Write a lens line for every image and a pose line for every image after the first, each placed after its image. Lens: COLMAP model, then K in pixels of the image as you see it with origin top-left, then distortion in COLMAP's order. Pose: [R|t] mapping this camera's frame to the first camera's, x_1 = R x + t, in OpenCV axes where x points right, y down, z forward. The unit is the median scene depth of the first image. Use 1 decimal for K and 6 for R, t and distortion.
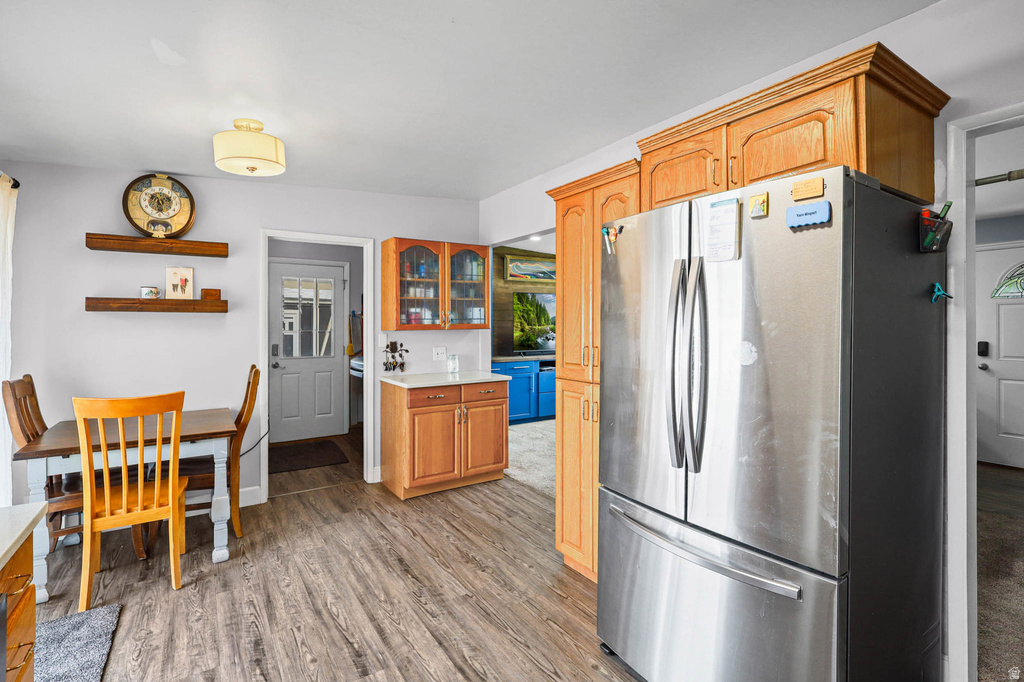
lens RADIAL K [[482.8, 0, 510.8], [0, 482.8, 322.3], [0, 0, 1]] dist [-0.002720, -0.000209]
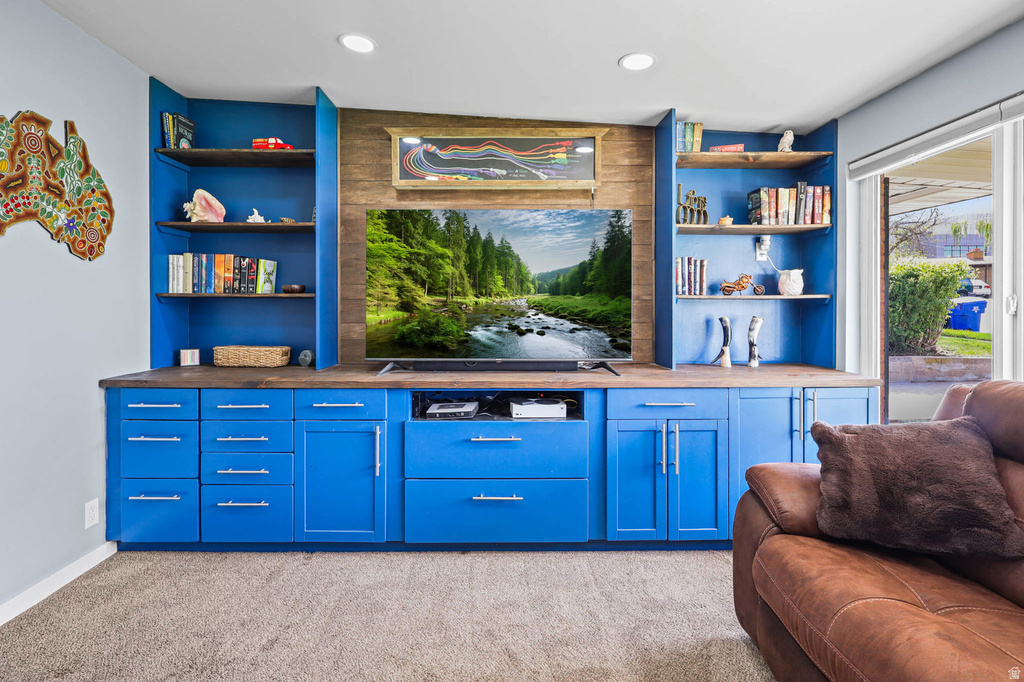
lens RADIAL K [[492.7, 0, 507.8], [0, 492.7, 313.3], [0, 0, 1]] dist [0.001440, 0.000072]
pose [[0.835360, 0.003091, -0.549695, 0.653323], [-0.000411, 0.999987, 0.004998, 0.041282], [0.549703, -0.003949, 0.835351, 1.465828]]
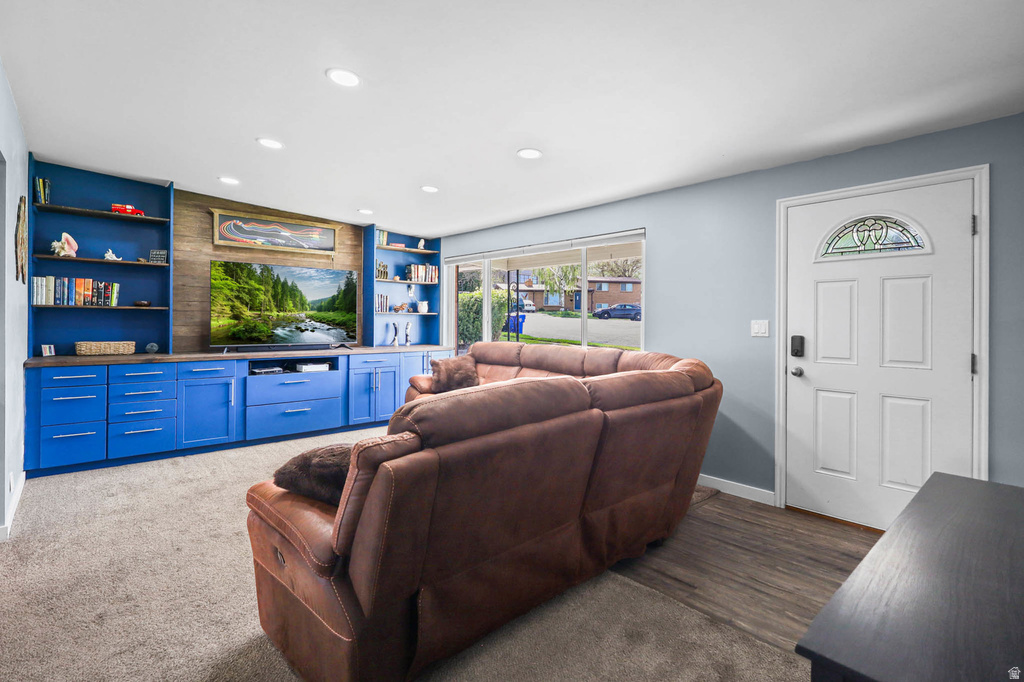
lens RADIAL K [[482.8, 0, 510.8], [0, 482.8, 322.3], [0, 0, 1]] dist [-0.002720, -0.000209]
pose [[0.991209, 0.011440, 0.131808, 0.685783], [-0.012657, 0.999885, 0.008394, 0.029351], [-0.131696, -0.009989, 0.991240, 0.526898]]
